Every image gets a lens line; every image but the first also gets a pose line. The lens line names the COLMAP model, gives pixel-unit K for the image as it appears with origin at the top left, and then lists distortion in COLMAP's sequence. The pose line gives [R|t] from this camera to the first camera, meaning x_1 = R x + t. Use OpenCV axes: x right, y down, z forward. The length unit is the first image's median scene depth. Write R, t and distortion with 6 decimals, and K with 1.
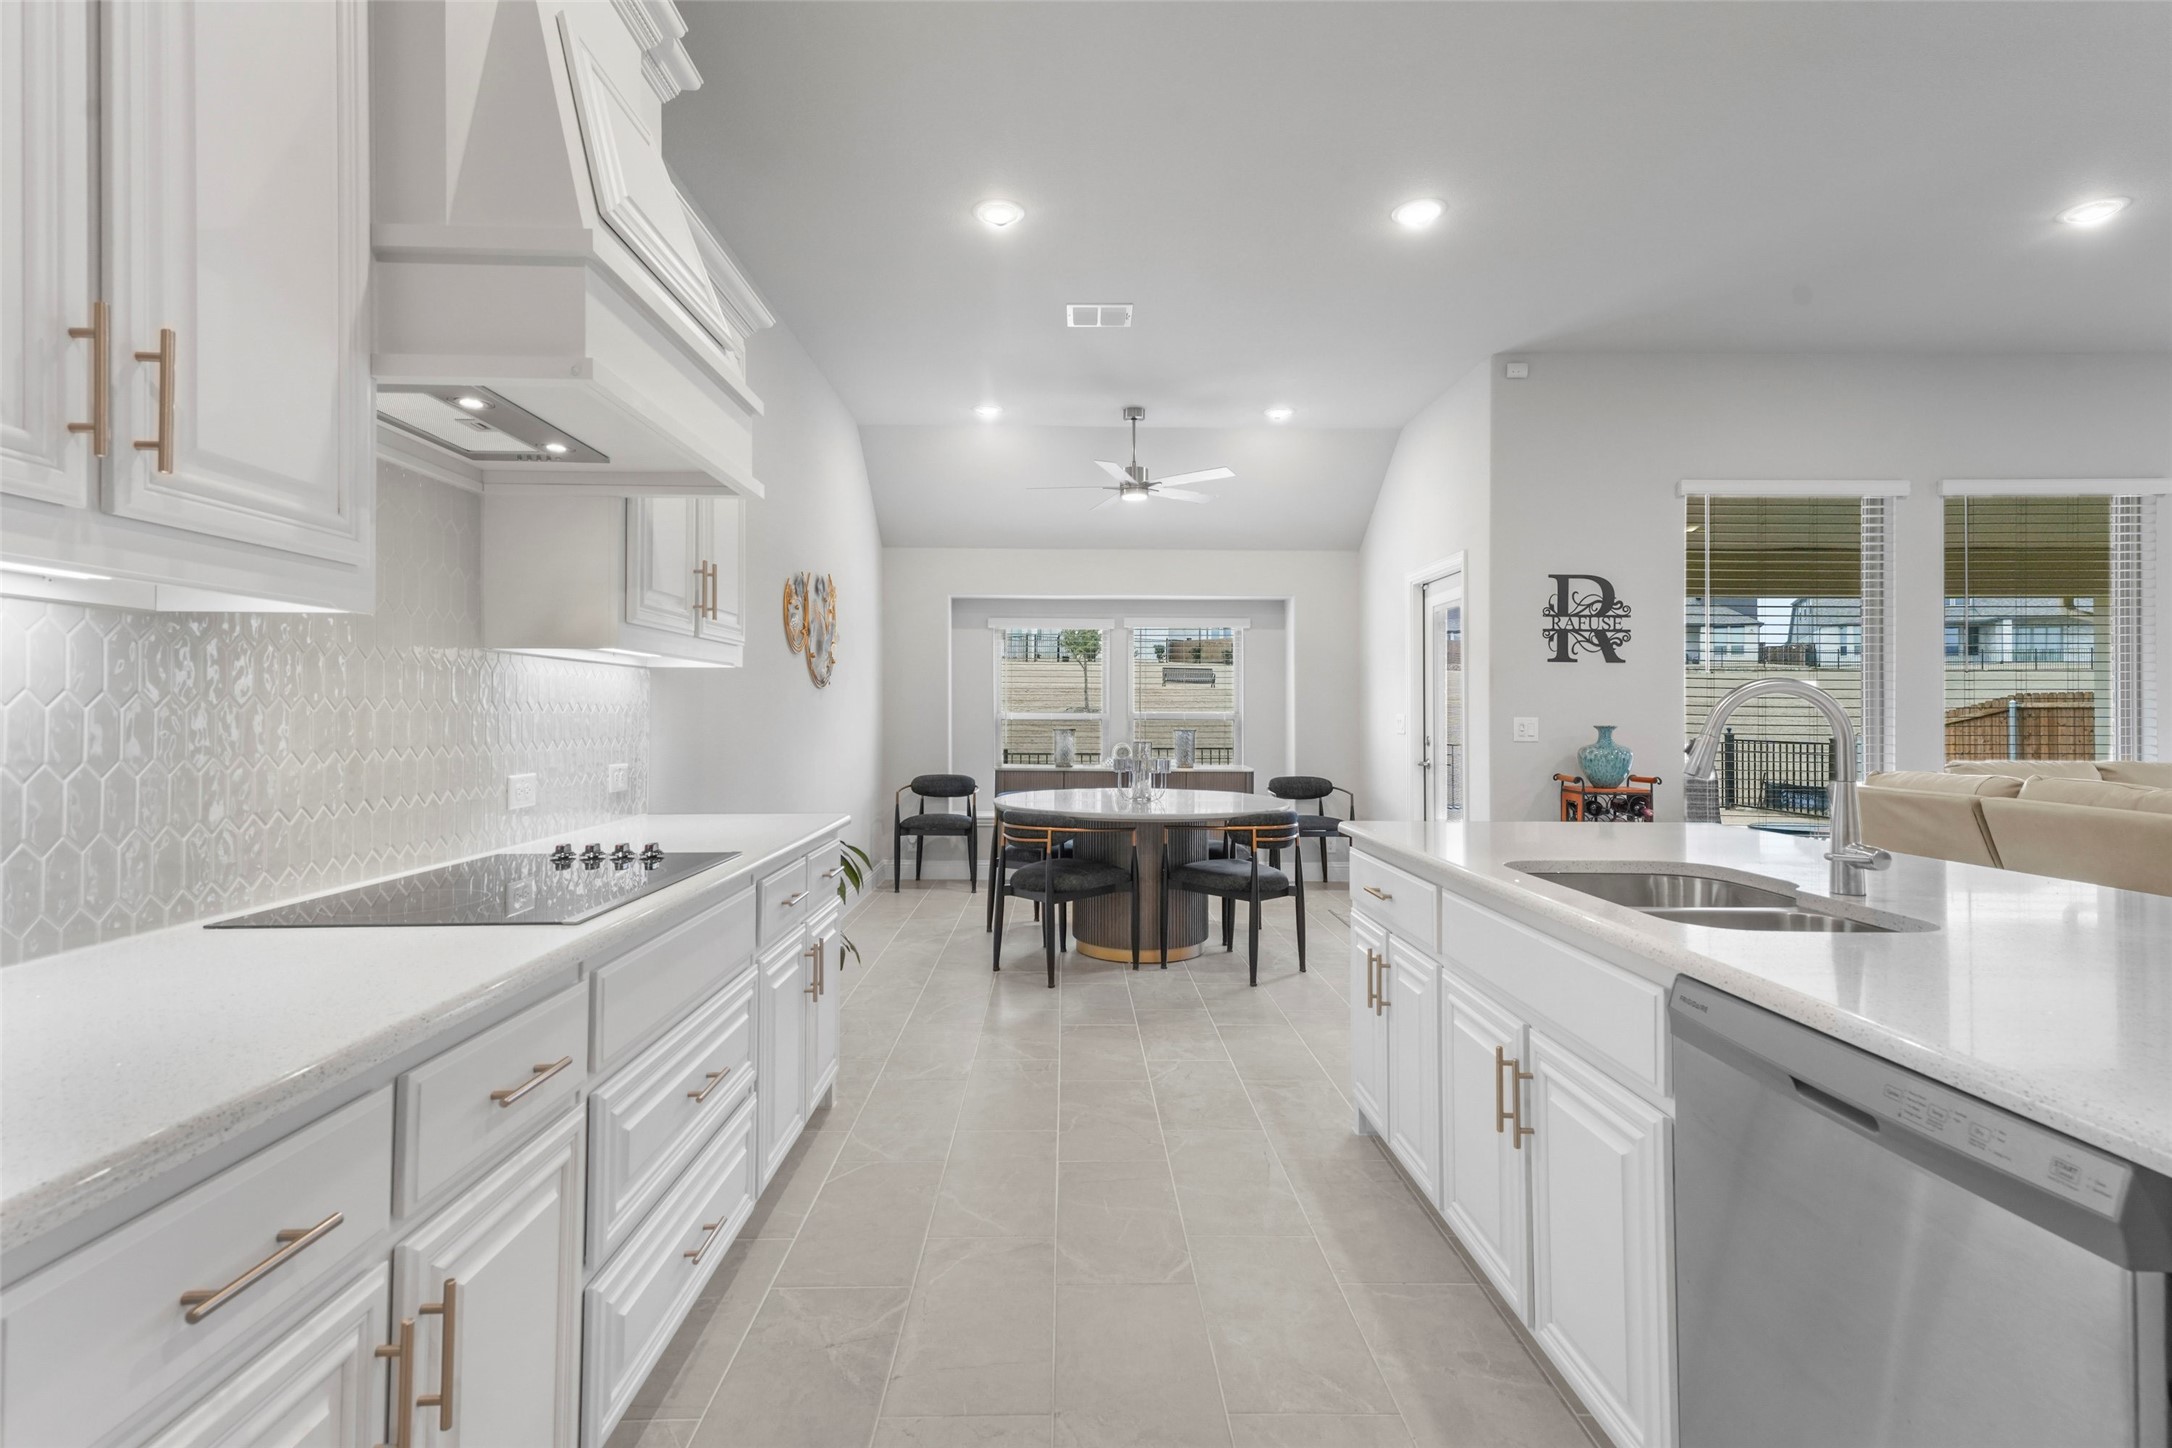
lens RADIAL K [[1065.7, 0, 1074.6], [0, 1065.7, 711.4], [0, 0, 1]] dist [0.004375, 0.000252]
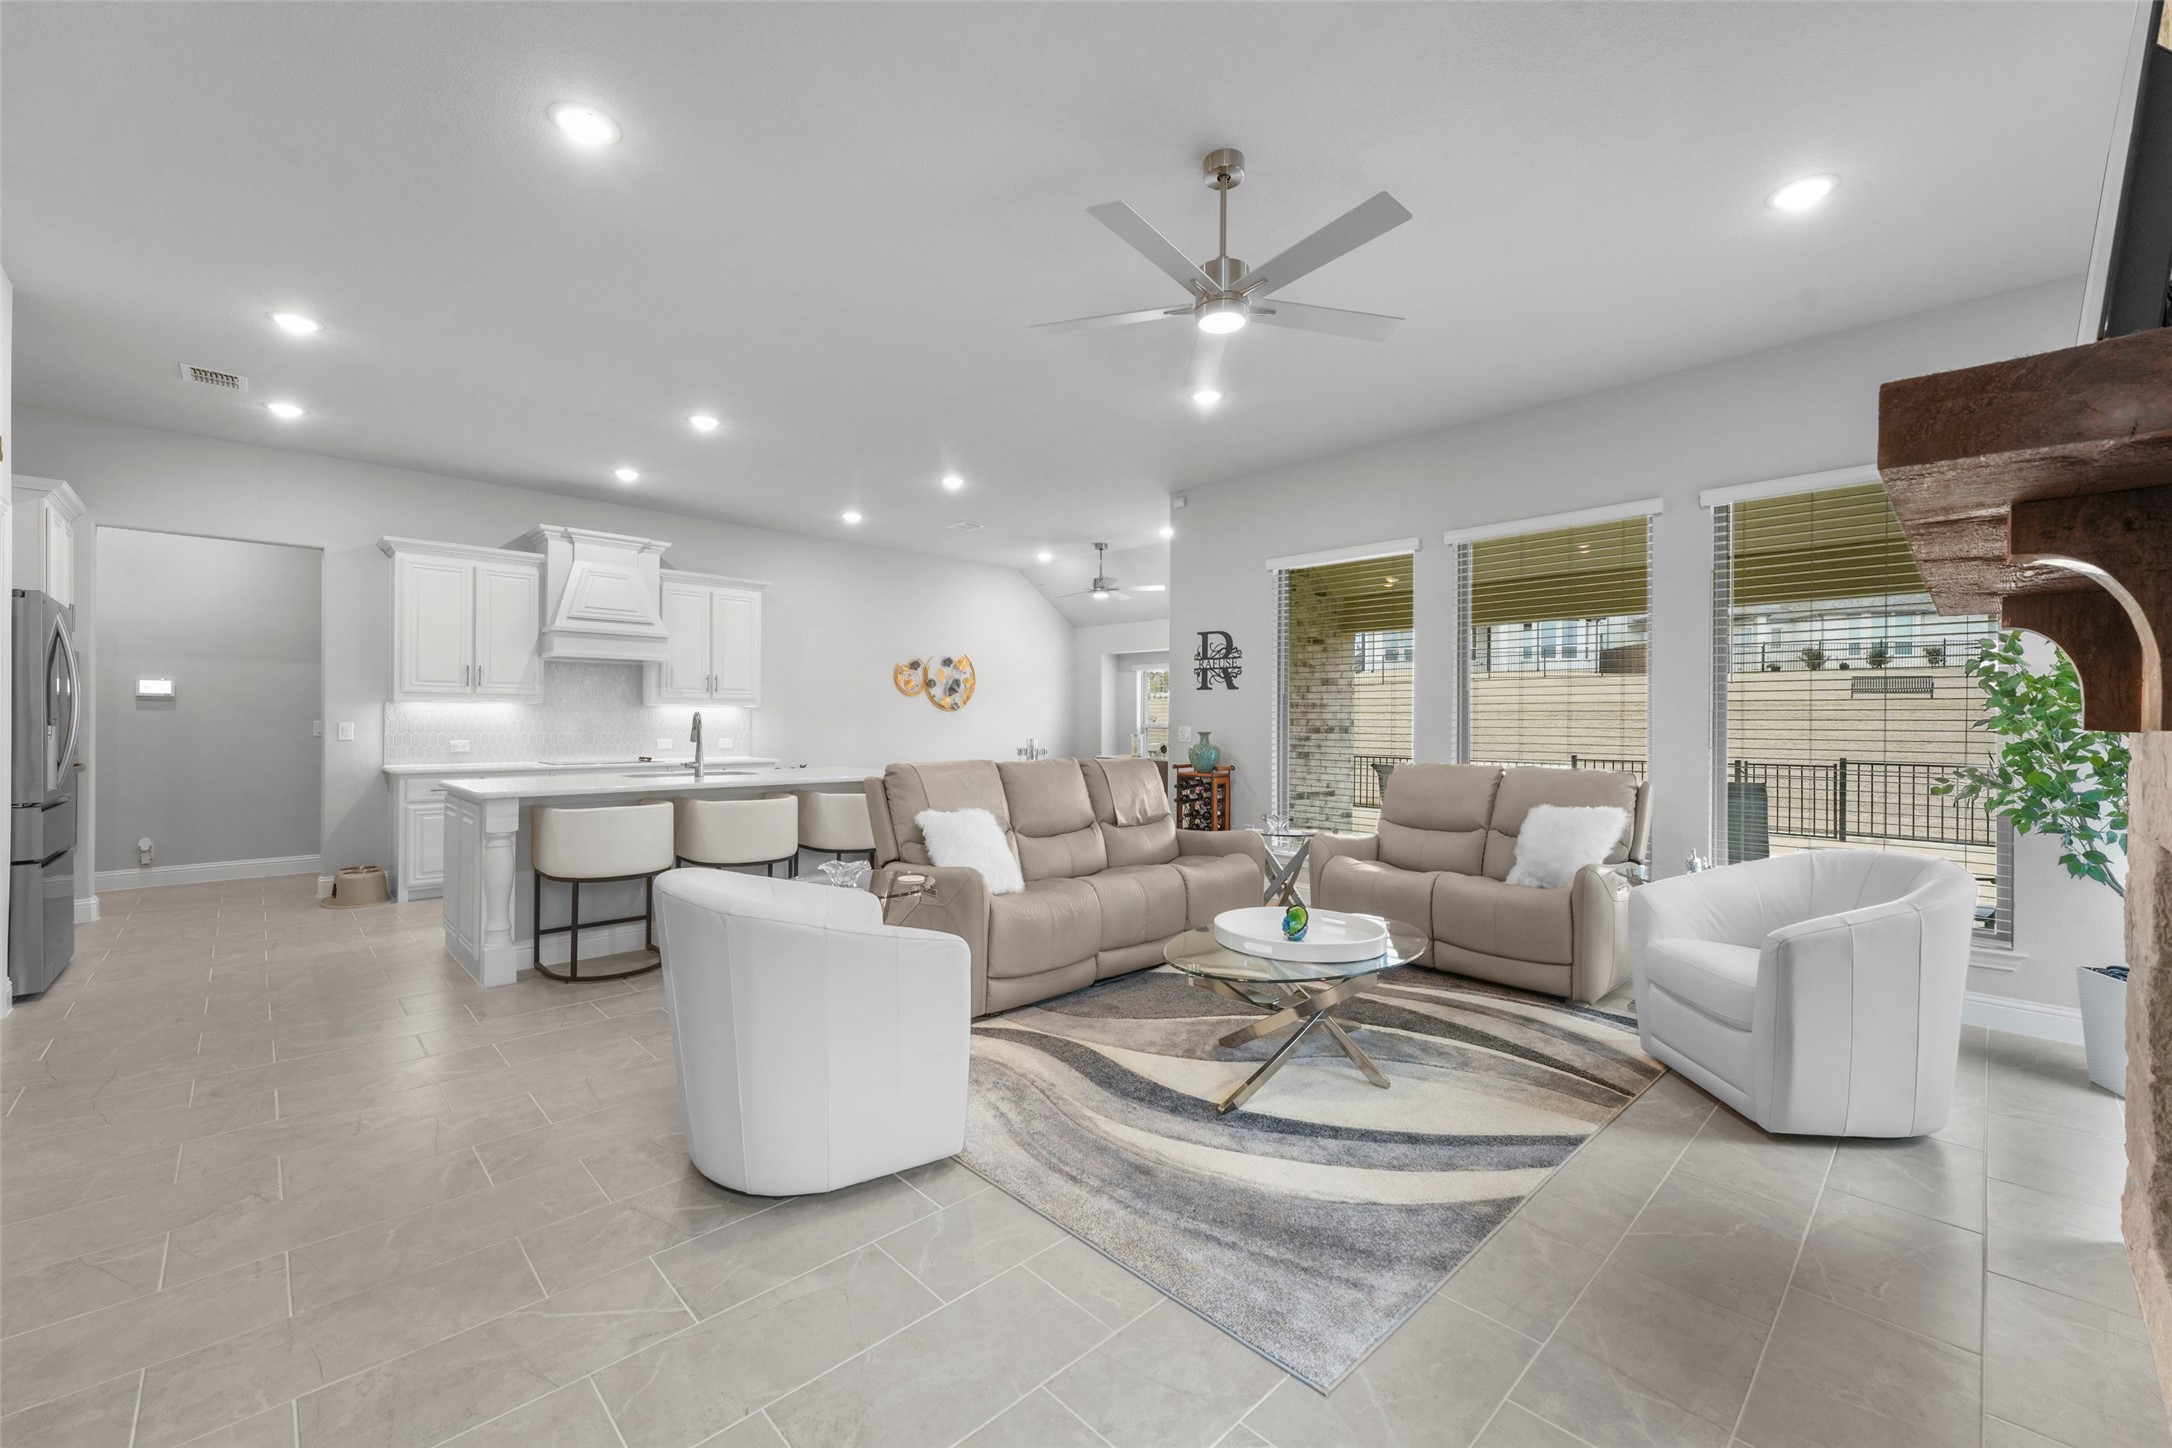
lens RADIAL K [[868.0, 0, 1074.6], [0, 868.0, 724.3], [0, 0, 1]] dist [-0.016789, -0.000007]
pose [[0.686722, 0.002059, -0.726917, 1.227348], [0.003417, 0.999976, 0.006060, -0.005252], [0.726912, -0.006645, 0.686698, 0.017072]]
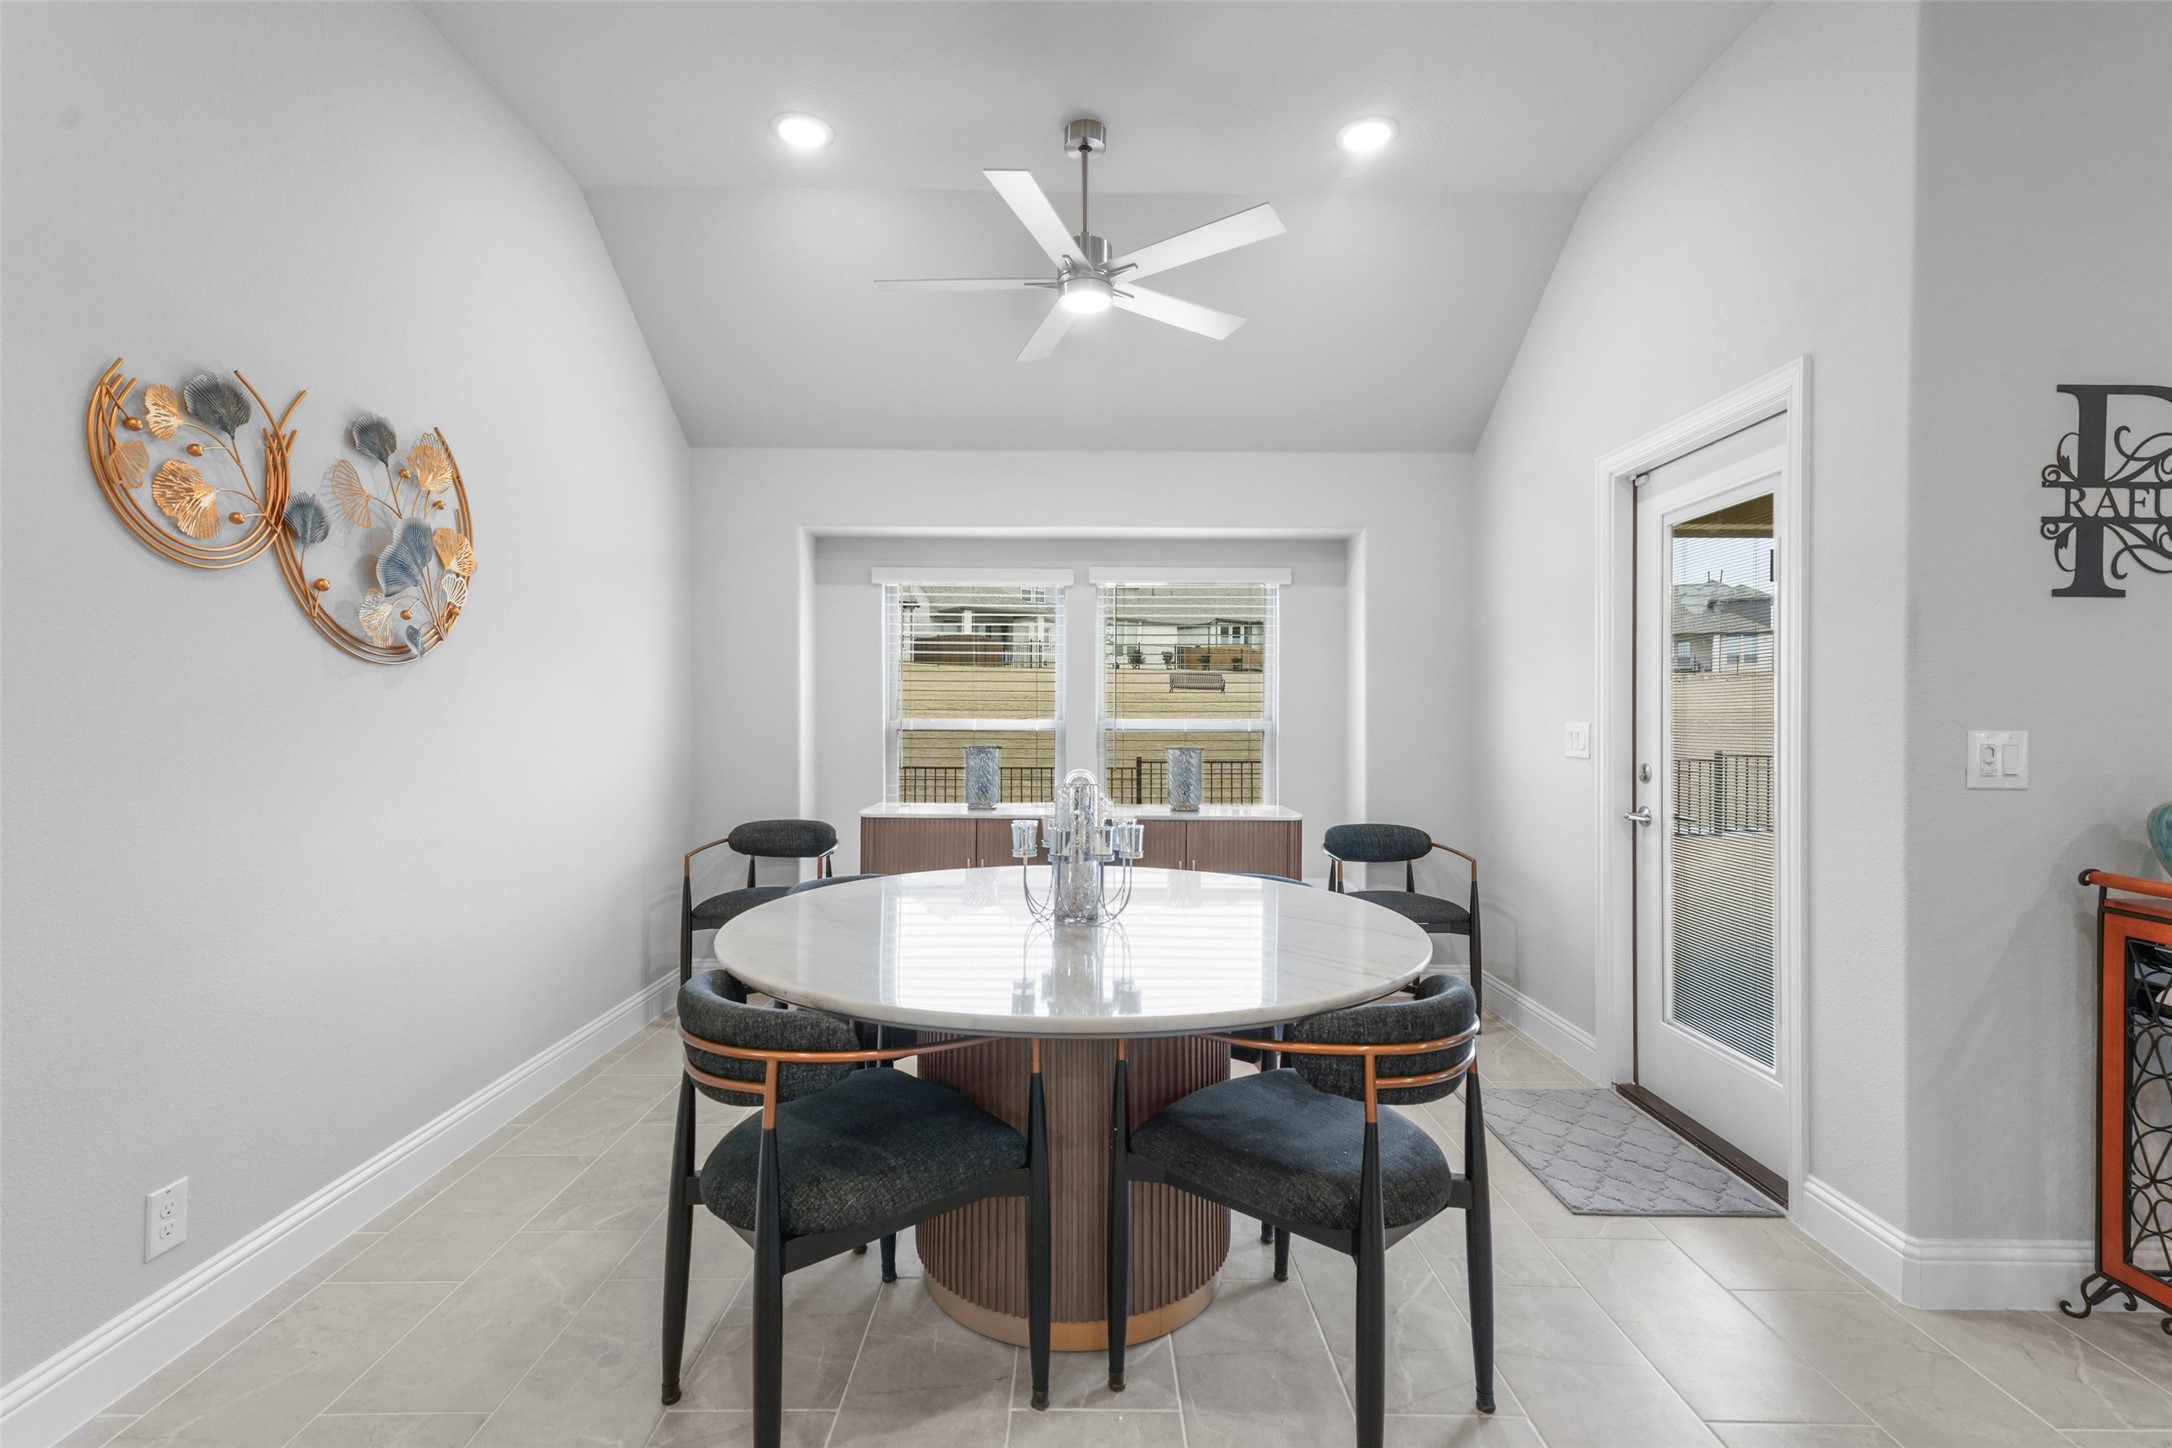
lens RADIAL K [[995.2, 0, 1086.8], [0, 995.2, 730.3], [0, 0, 1]] dist [0.009565, 0.000207]
pose [[0.999986, 0.001837, -0.004900, 0.069961], [-0.001786, 0.999942, 0.010584, 0.002067], [0.004919, -0.010575, 0.999932, 0.606459]]
